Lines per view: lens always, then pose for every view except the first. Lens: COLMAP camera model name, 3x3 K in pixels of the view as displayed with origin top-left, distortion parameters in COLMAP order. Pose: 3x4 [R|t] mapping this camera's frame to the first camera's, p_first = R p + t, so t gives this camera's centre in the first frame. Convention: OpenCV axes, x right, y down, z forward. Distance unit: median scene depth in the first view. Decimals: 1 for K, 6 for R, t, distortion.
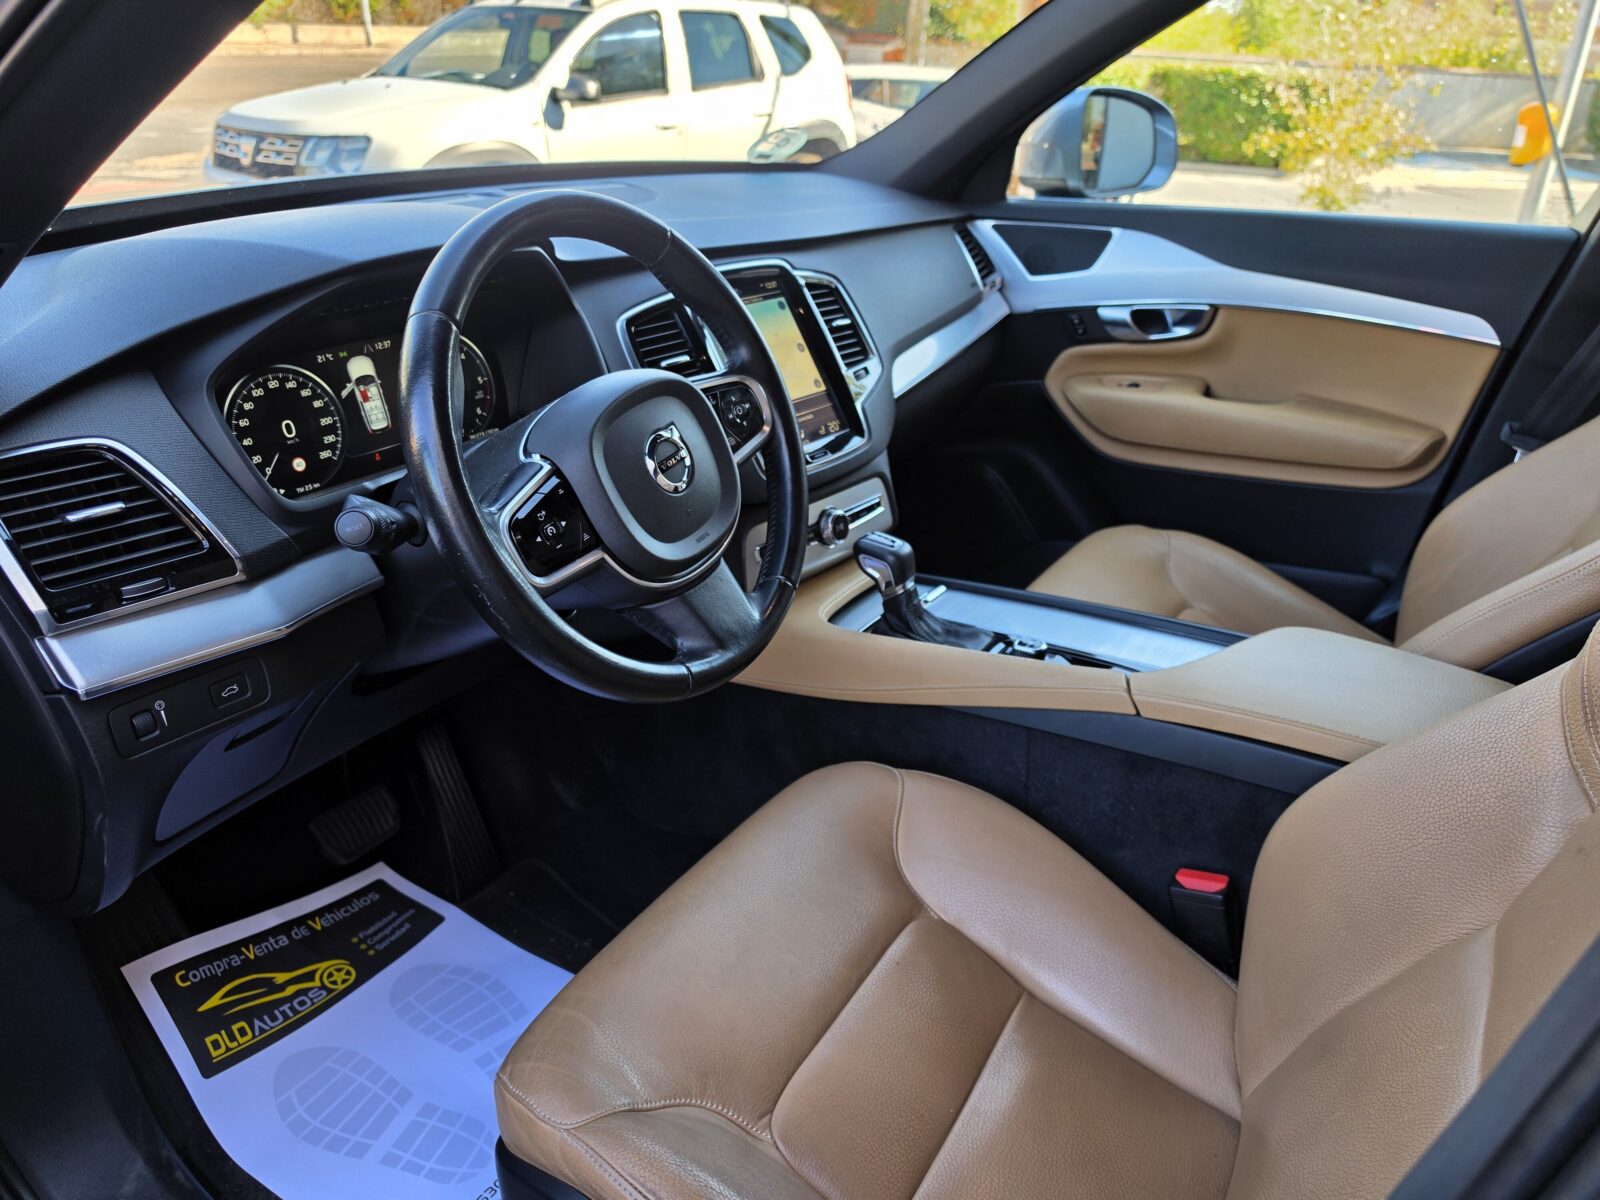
lens RADIAL K [[1081.9, 0, 800.0], [0, 1081.9, 600.0], [0, 0, 1]] dist [0.017733, -0.024879]
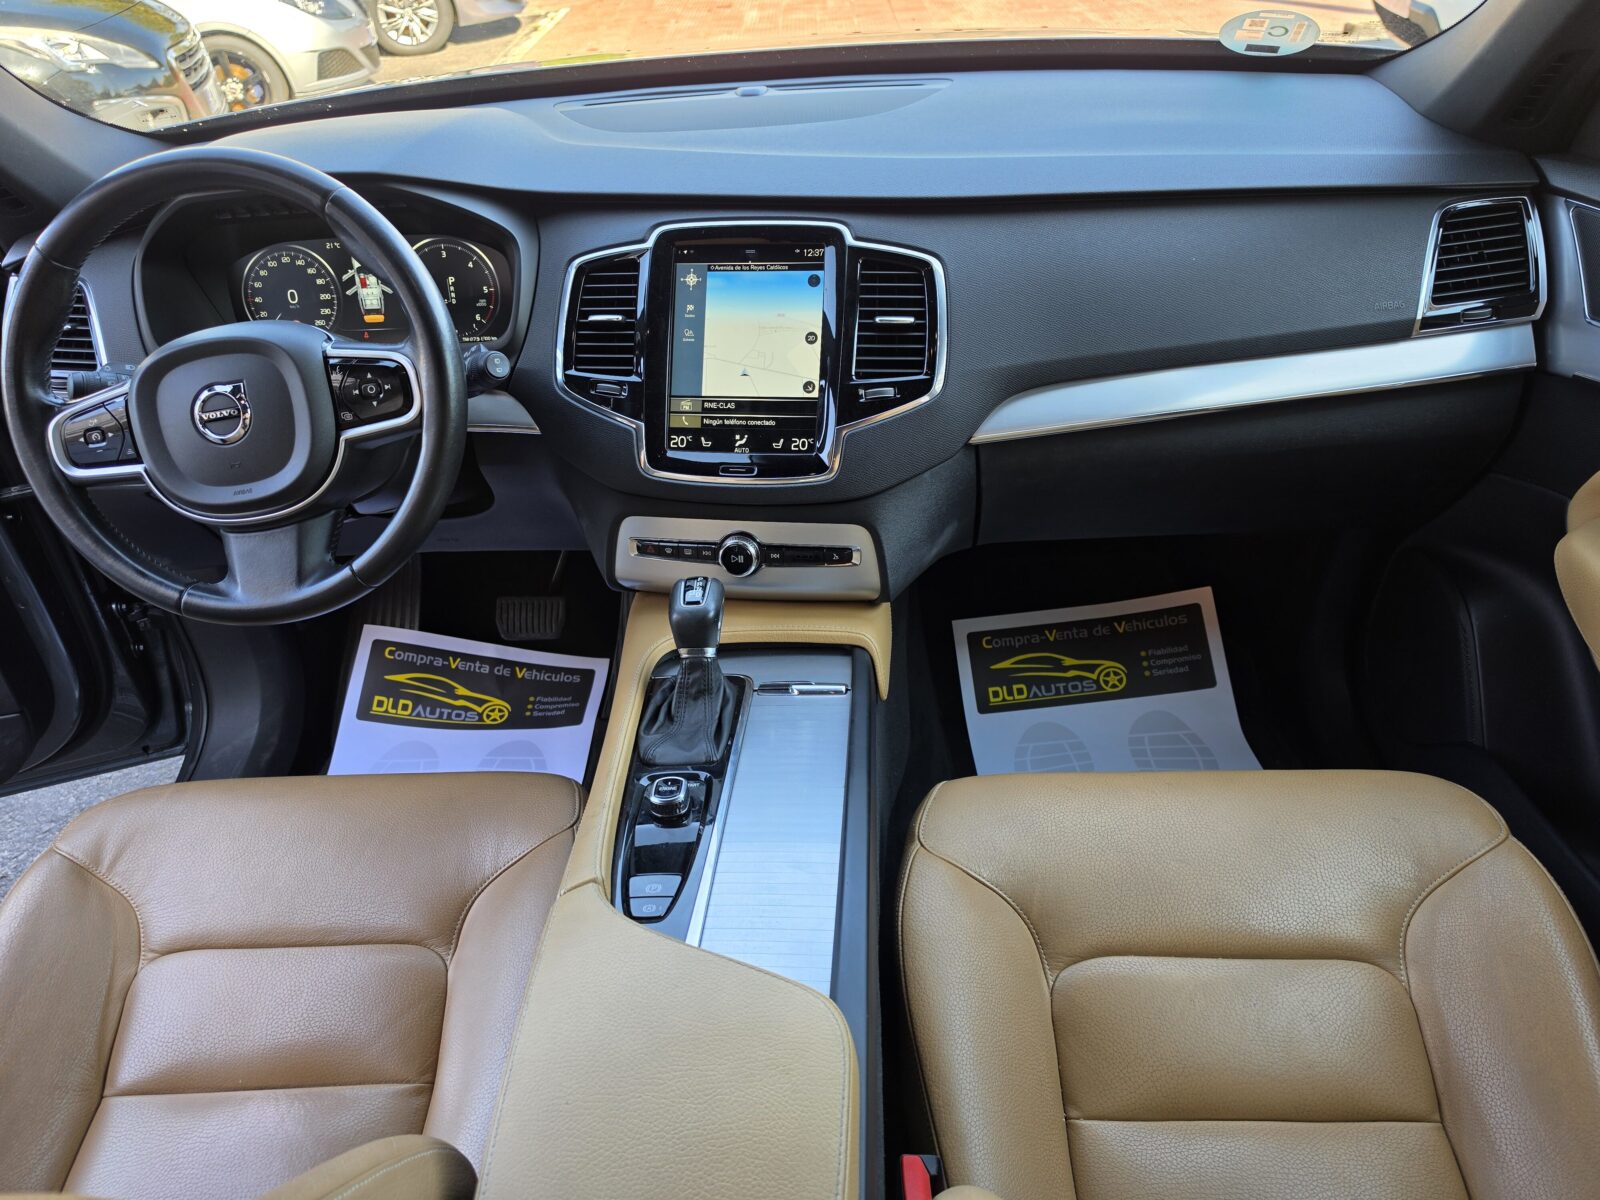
lens RADIAL K [[1081.9, 0, 800.0], [0, 1081.9, 600.0], [0, 0, 1]] dist [0.017733, -0.024879]
pose [[0.533745, 0.442181, -0.720827, 0.789466], [-0.318197, 0.894769, 0.313270, -0.364462], [0.783497, 0.062158, 0.618279, 0.595173]]
